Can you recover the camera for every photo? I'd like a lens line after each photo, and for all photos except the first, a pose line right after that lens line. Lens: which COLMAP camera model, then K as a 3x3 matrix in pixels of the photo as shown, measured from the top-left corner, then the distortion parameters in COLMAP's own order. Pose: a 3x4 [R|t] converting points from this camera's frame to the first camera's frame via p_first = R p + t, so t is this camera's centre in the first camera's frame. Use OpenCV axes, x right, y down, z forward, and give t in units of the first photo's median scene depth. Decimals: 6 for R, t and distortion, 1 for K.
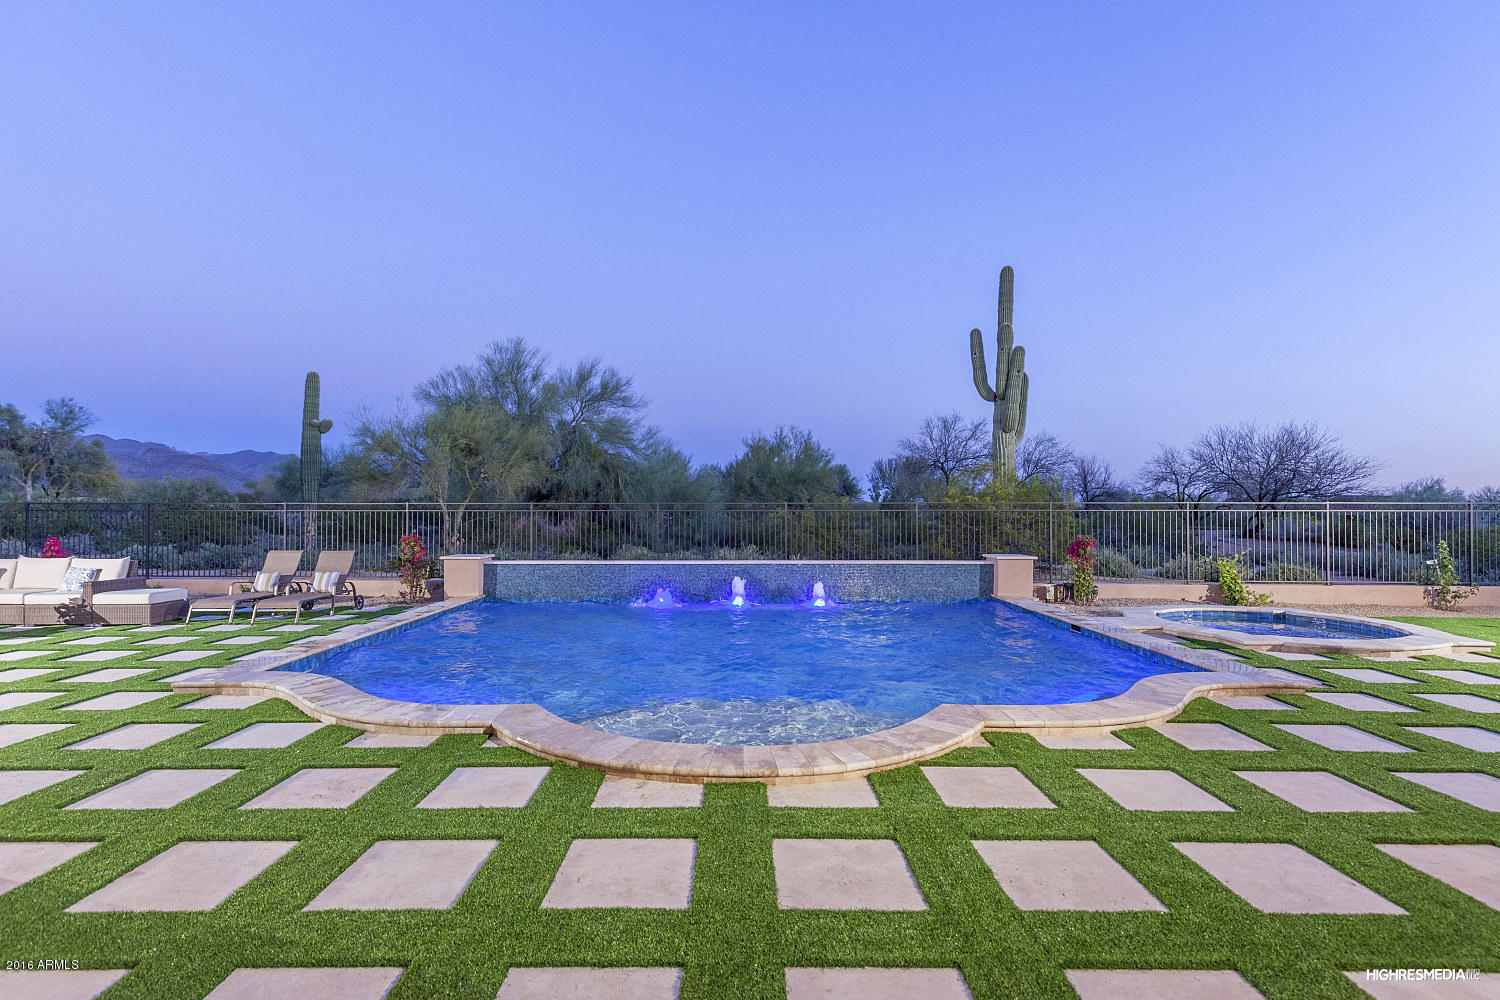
lens RADIAL K [[687.6, 0, 750.0], [0, 687.6, 500.0], [0, 0, 1]] dist [0.001964, 0.000118]
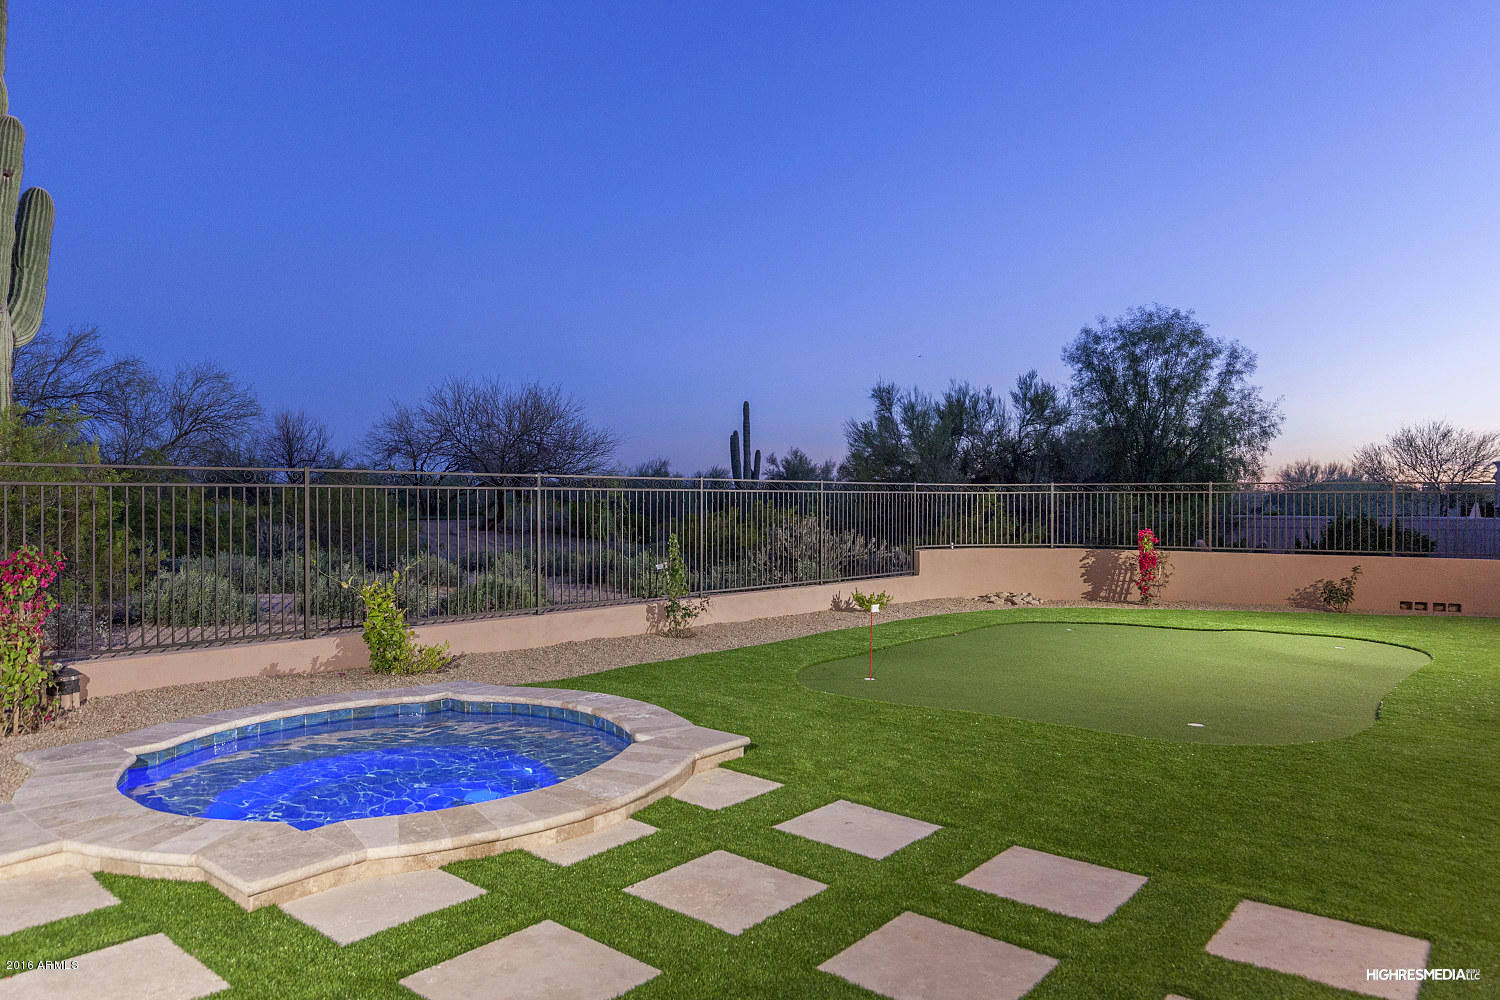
lens RADIAL K [[968.3, 0, 750.0], [0, 968.3, 500.0], [0, 0, 1]] dist [-0.031997, 0.000418]
pose [[0.642292, 0.000247, 0.766460, 0.148151], [-0.016144, 0.999782, 0.013206, 0.005029], [-0.766290, -0.020856, 0.642156, 0.152003]]
